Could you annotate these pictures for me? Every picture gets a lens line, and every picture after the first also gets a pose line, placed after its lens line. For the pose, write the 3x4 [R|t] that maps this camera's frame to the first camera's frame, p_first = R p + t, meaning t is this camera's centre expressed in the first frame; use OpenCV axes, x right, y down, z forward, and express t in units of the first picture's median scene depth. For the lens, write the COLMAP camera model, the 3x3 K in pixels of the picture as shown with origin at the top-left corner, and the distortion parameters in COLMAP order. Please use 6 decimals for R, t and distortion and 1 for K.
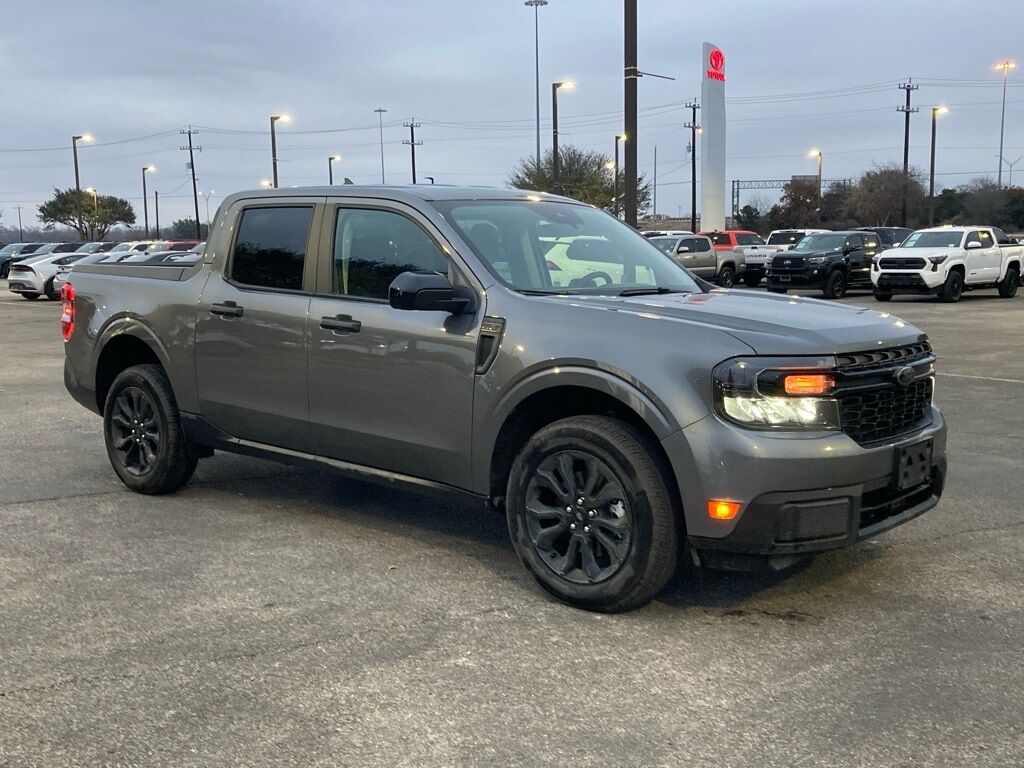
lens RADIAL K [[1095.8, 0, 516.3], [0, 1095.8, 386.2], [0, 0, 1]] dist [0.013673, 0.000000]
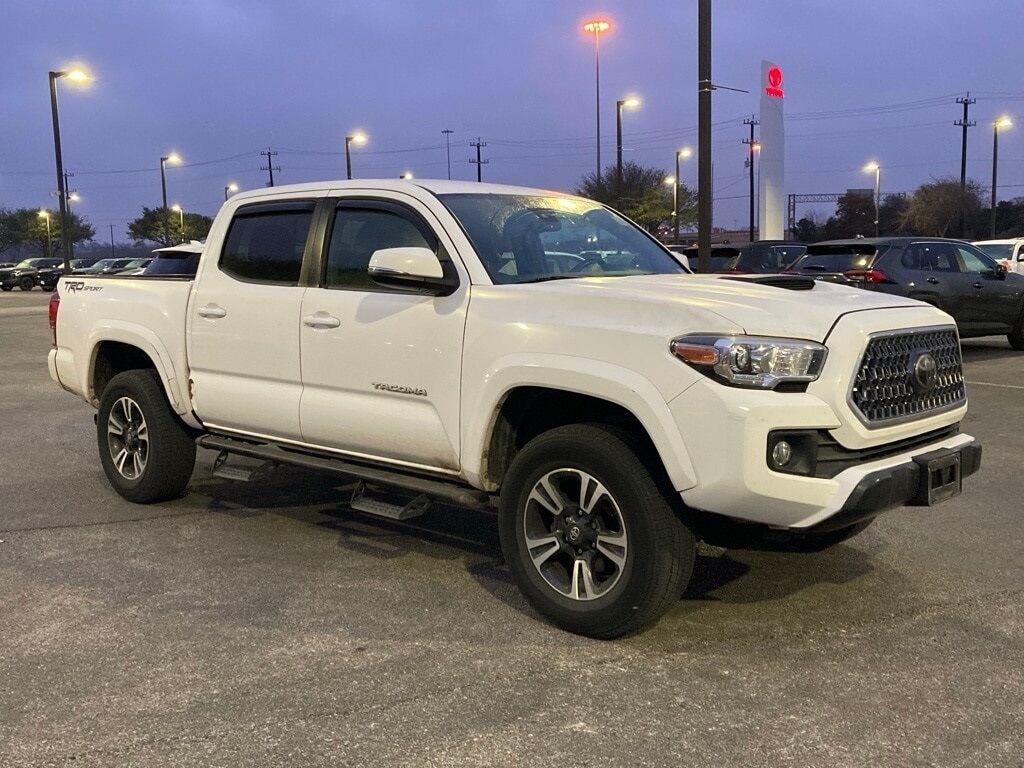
lens RADIAL K [[1047.4, 0, 512.3], [0, 1047.4, 384.9], [0, 0, 1]] dist [0.011823, 0.000000]
pose [[0.998189, 0.002961, -0.060079, -0.038339], [-0.003442, 0.999963, -0.007889, -0.013055], [0.060053, 0.008082, 0.998162, 0.107277]]
